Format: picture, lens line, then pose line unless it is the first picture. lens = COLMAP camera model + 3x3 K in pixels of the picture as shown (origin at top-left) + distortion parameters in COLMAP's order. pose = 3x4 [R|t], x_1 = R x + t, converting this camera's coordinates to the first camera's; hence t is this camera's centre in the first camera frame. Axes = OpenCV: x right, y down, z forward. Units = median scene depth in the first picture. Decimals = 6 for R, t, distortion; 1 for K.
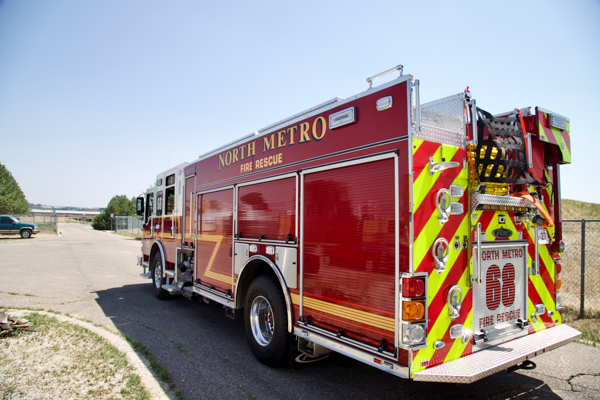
lens RADIAL K [[388.3, 0, 298.6], [0, 388.3, 198.7], [0, 0, 1]] dist [-0.069922, -0.006103]
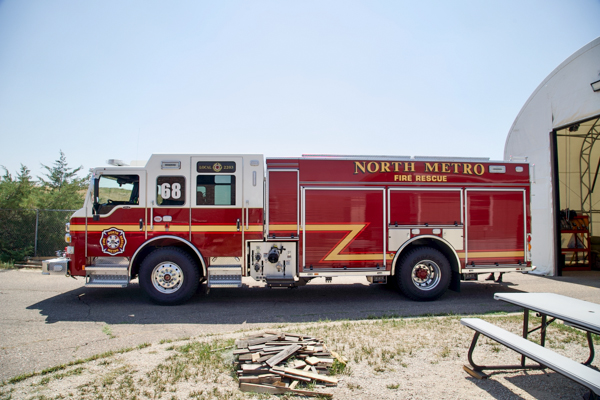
lens RADIAL K [[388.3, 0, 298.8], [0, 388.3, 198.0], [0, 0, 1]] dist [-0.069922, -0.006103]
pose [[0.483808, 0.035452, 0.874456, -2.147508], [-0.058943, 0.998230, -0.007859, 0.041057], [-0.873187, -0.047741, 0.485042, 0.831919]]
